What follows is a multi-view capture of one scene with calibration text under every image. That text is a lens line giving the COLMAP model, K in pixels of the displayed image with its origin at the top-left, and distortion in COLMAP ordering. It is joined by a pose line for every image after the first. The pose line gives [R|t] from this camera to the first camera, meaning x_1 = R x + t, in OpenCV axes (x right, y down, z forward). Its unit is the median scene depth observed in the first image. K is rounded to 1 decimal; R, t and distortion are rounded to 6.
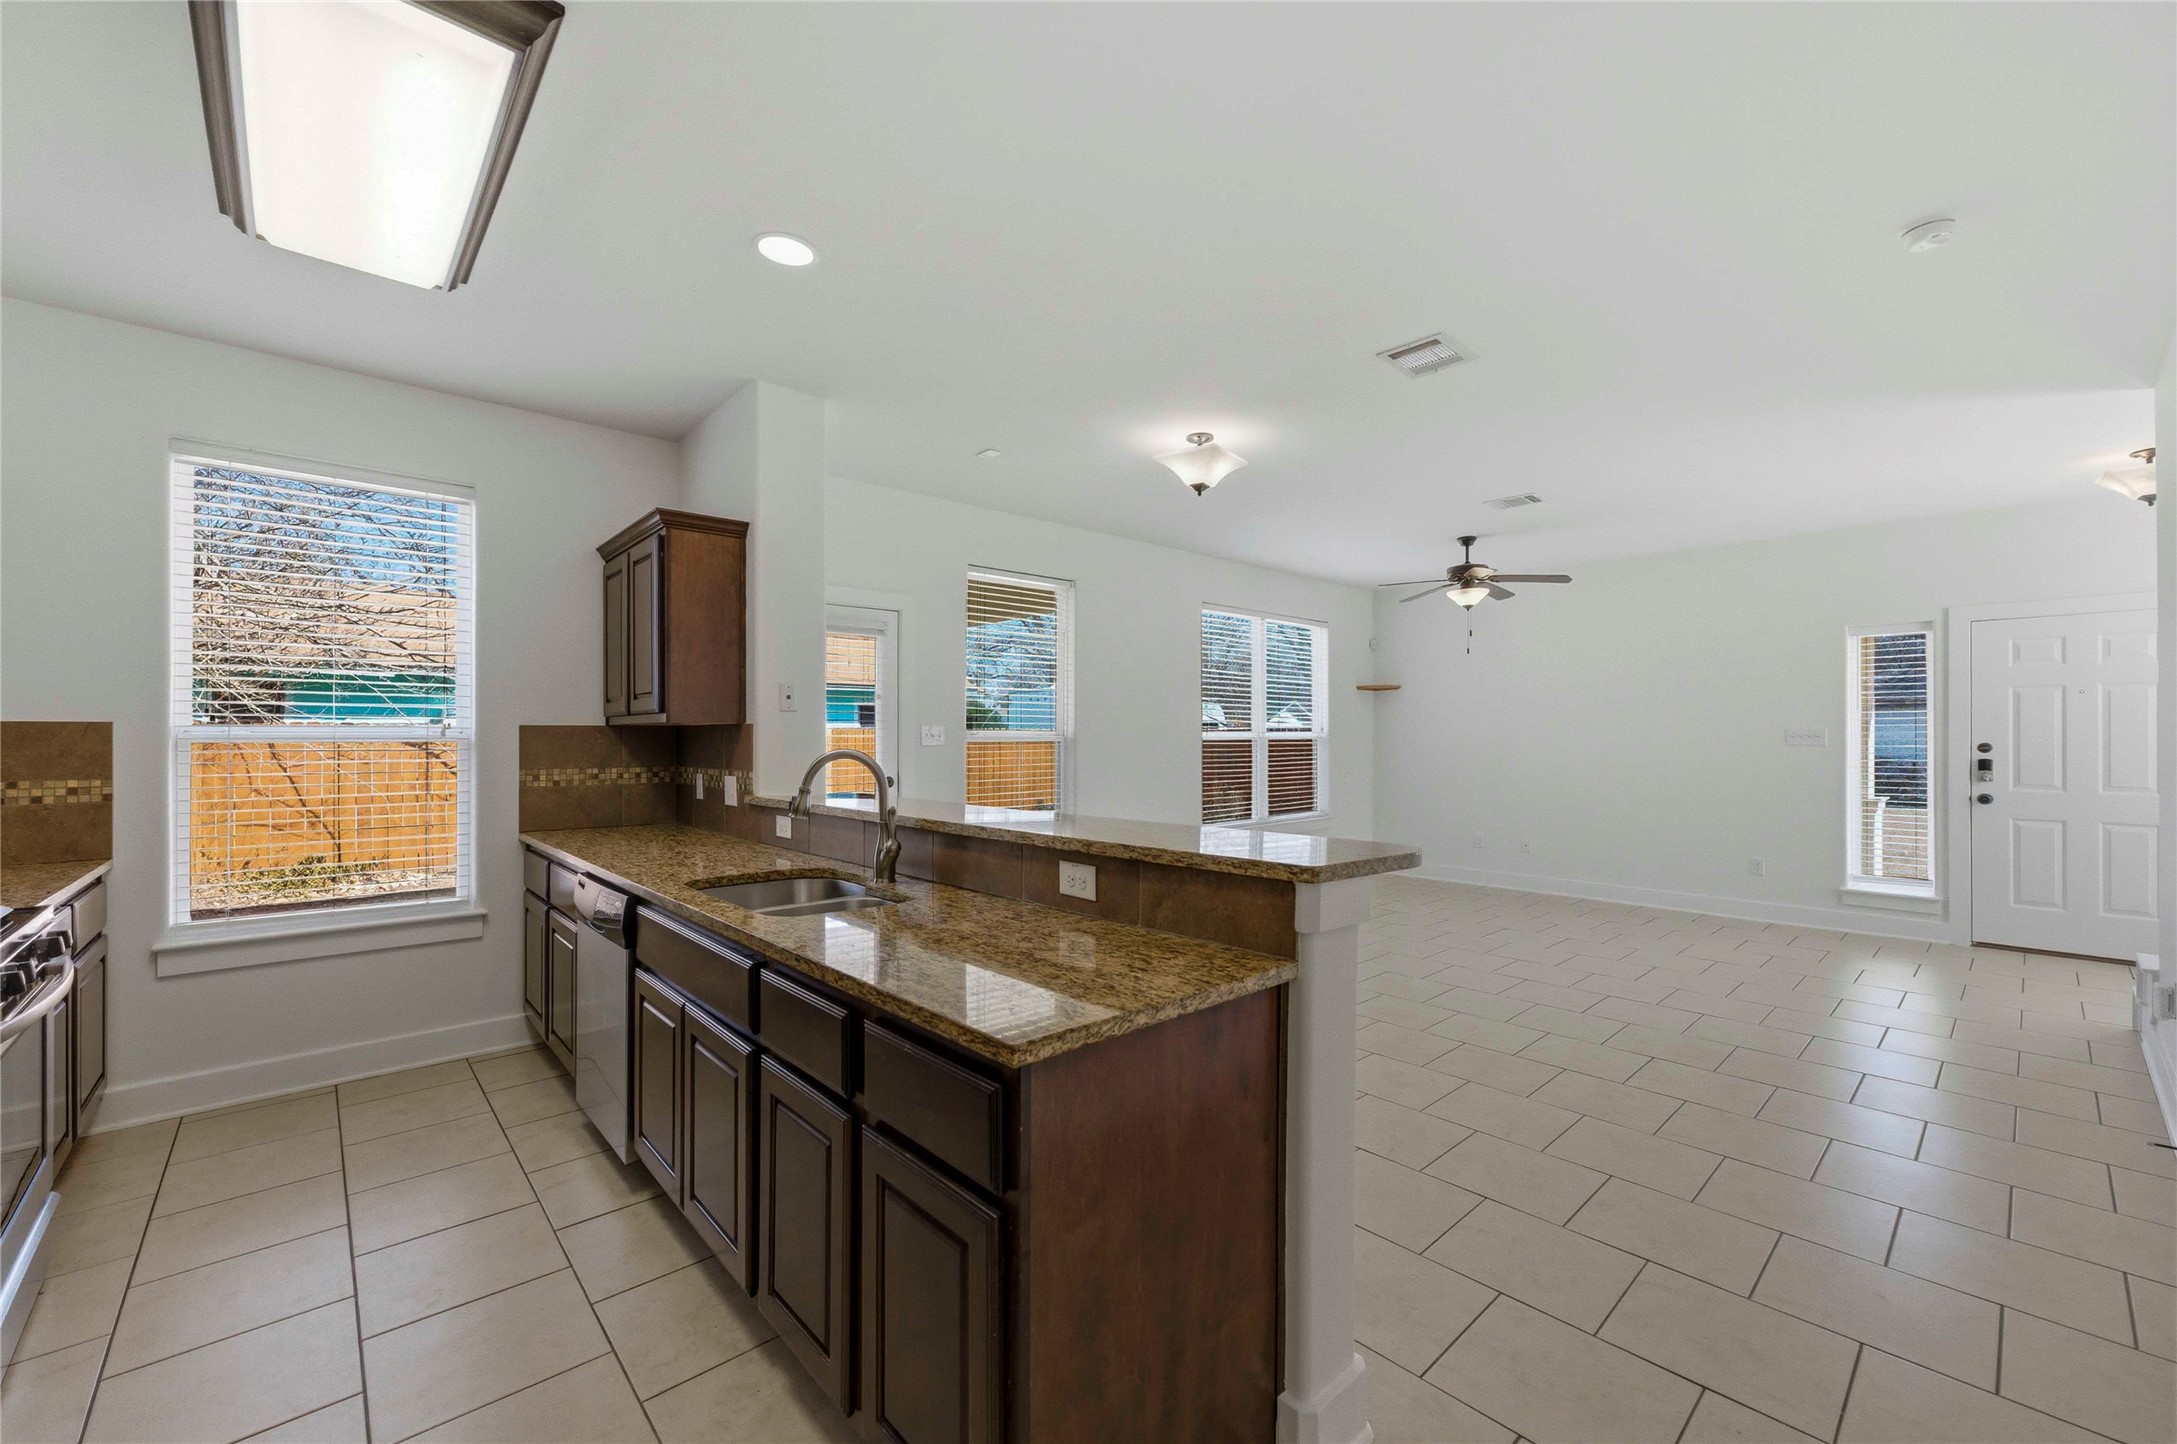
lens RADIAL K [[868.4, 0, 1105.1], [0, 868.4, 727.3], [0, 0, 1]] dist [-0.001410, 0.002390]
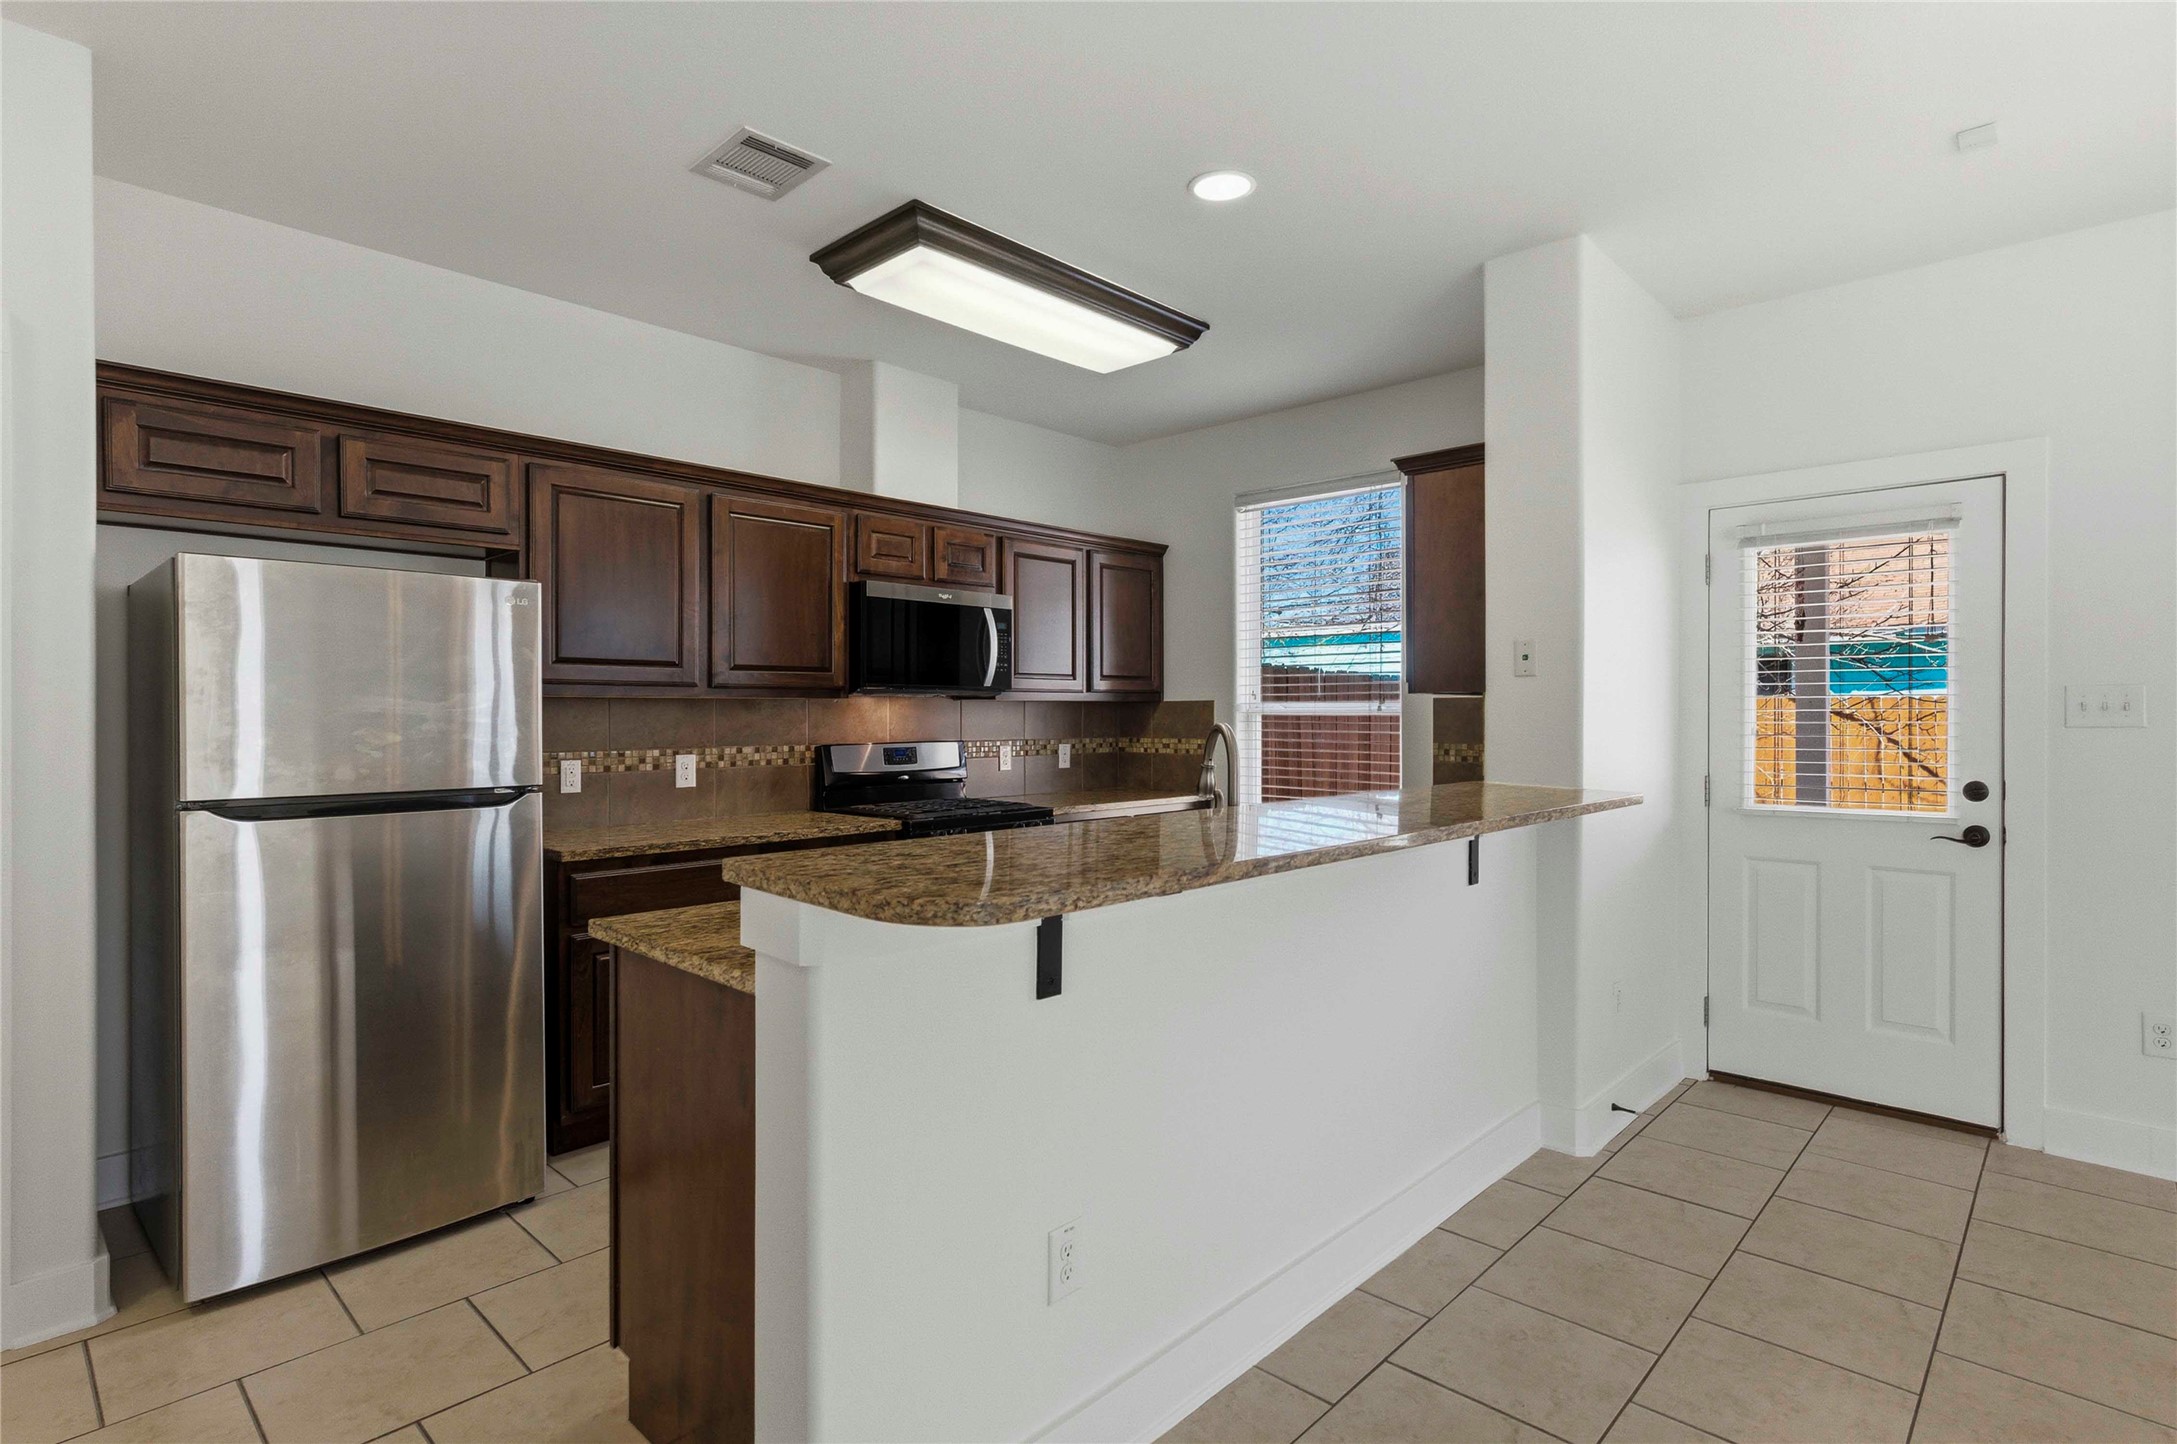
lens RADIAL K [[1078.5, 0, 1083.7], [0, 1078.5, 713.7], [0, 0, 1]] dist [-0.010658, -0.000219]
pose [[0.073955, 0.002280, -0.997259, 0.632931], [0.010001, 0.999945, 0.003028, 0.008333], [0.997211, -0.010197, 0.073928, 0.615415]]
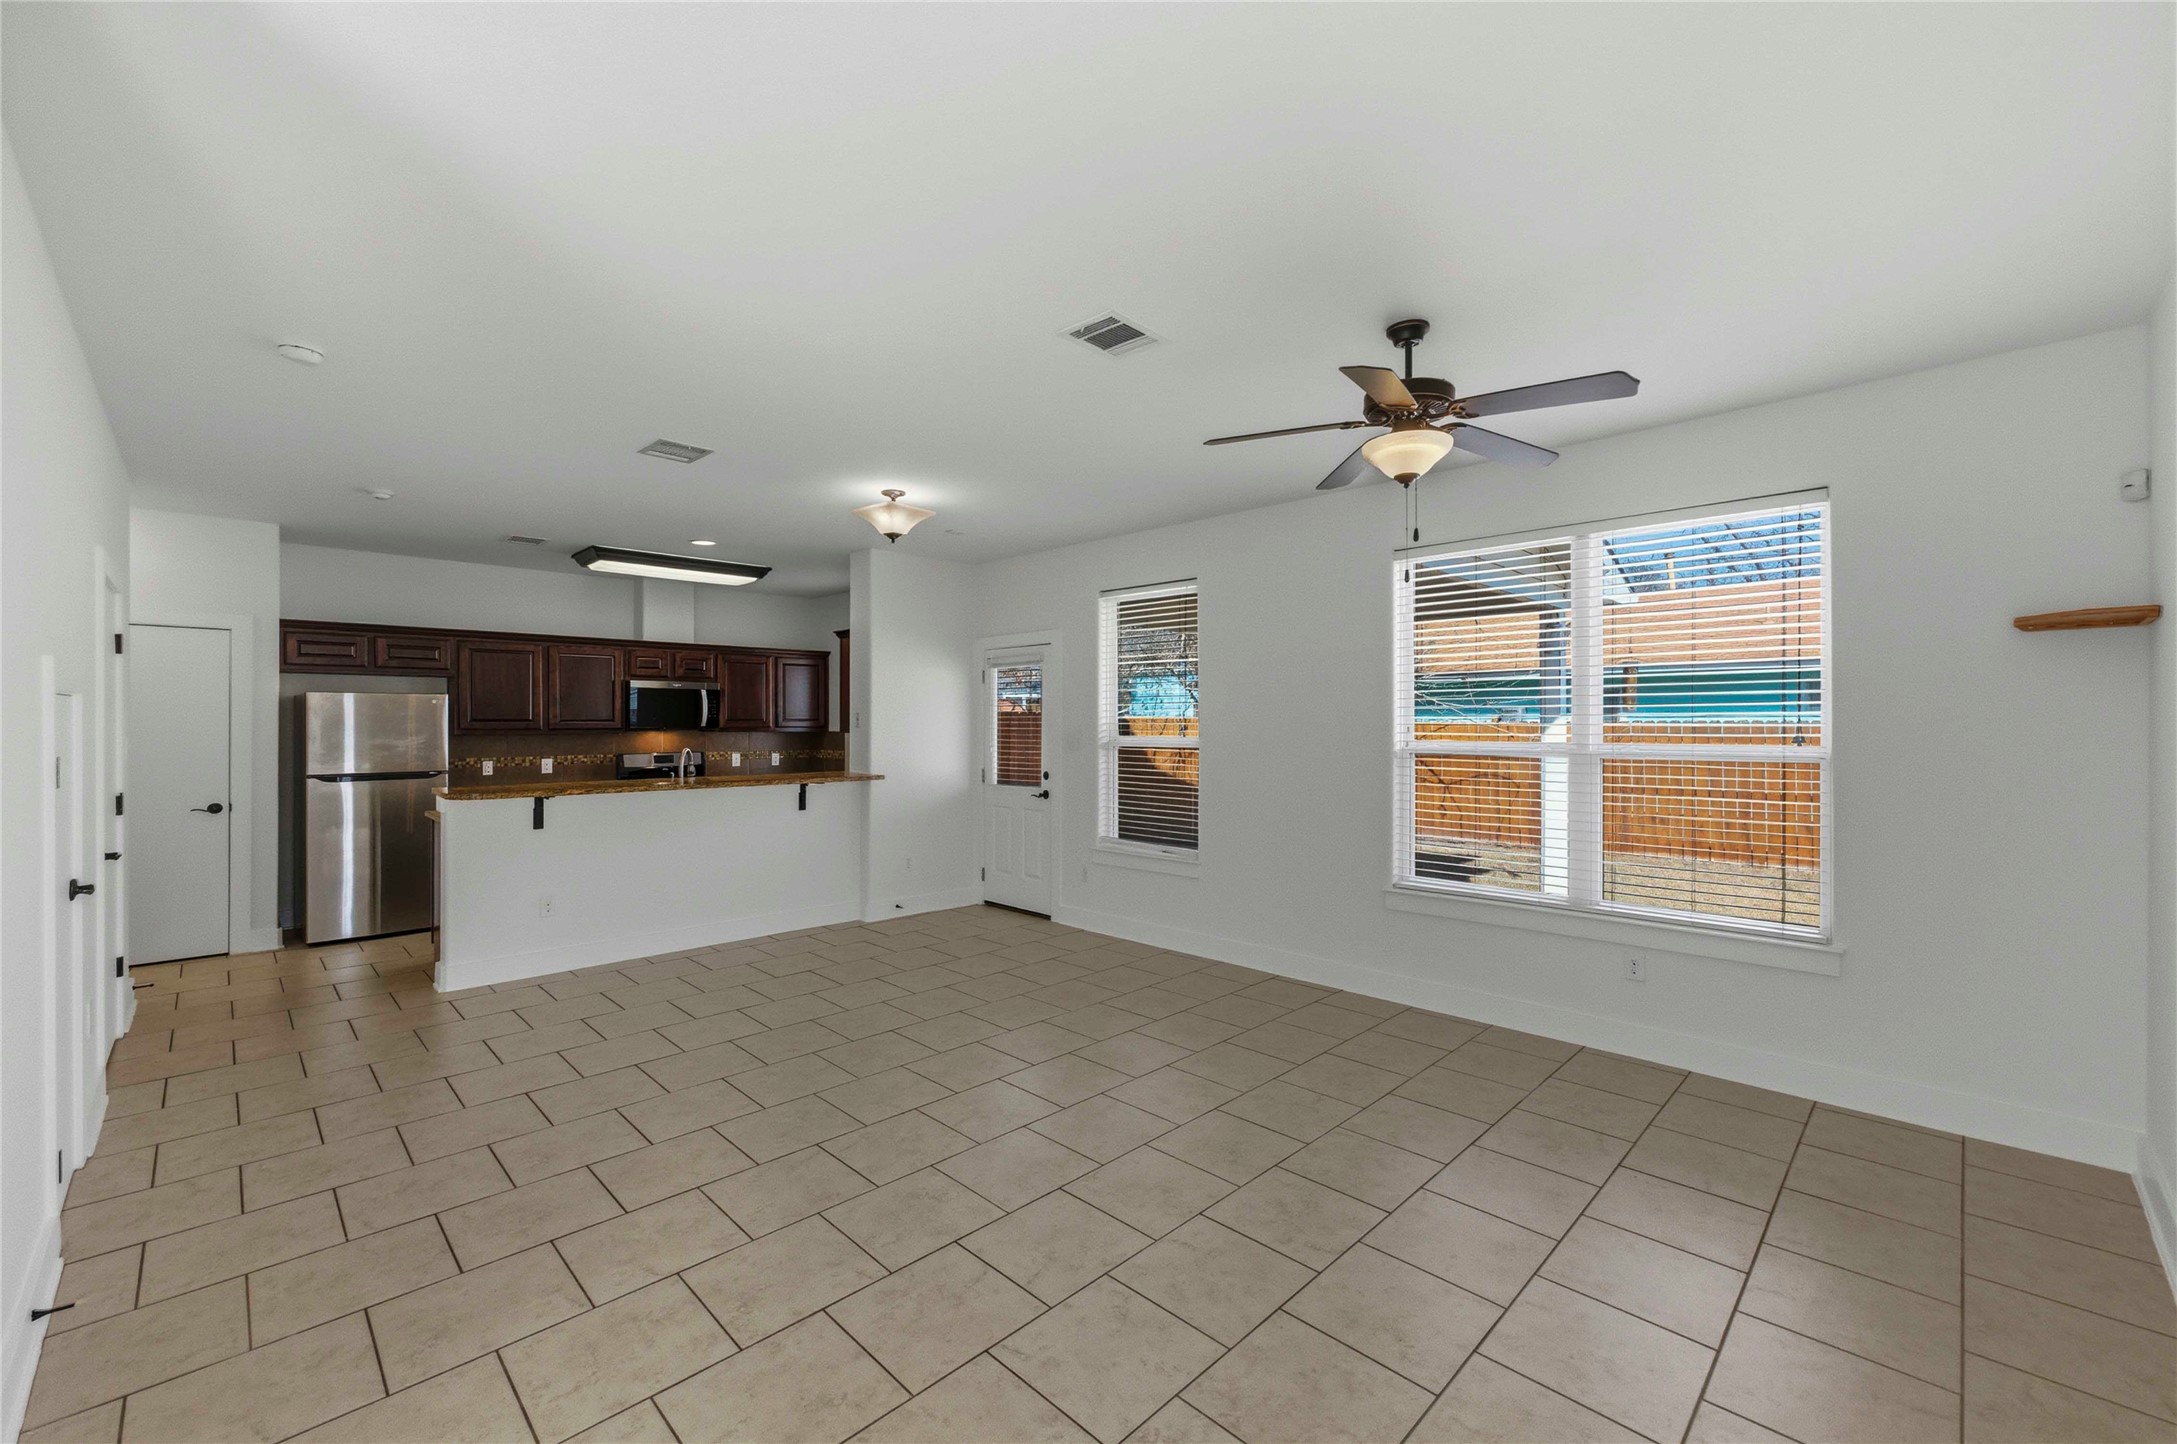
lens RADIAL K [[868.4, 0, 1084.1], [0, 868.4, 726.2], [0, 0, 1]] dist [-0.001410, 0.002390]
pose [[0.032576, 0.004896, -0.999457, 1.724550], [0.008443, 0.999951, 0.005173, -0.031507], [0.999434, -0.008607, 0.032533, 1.623557]]
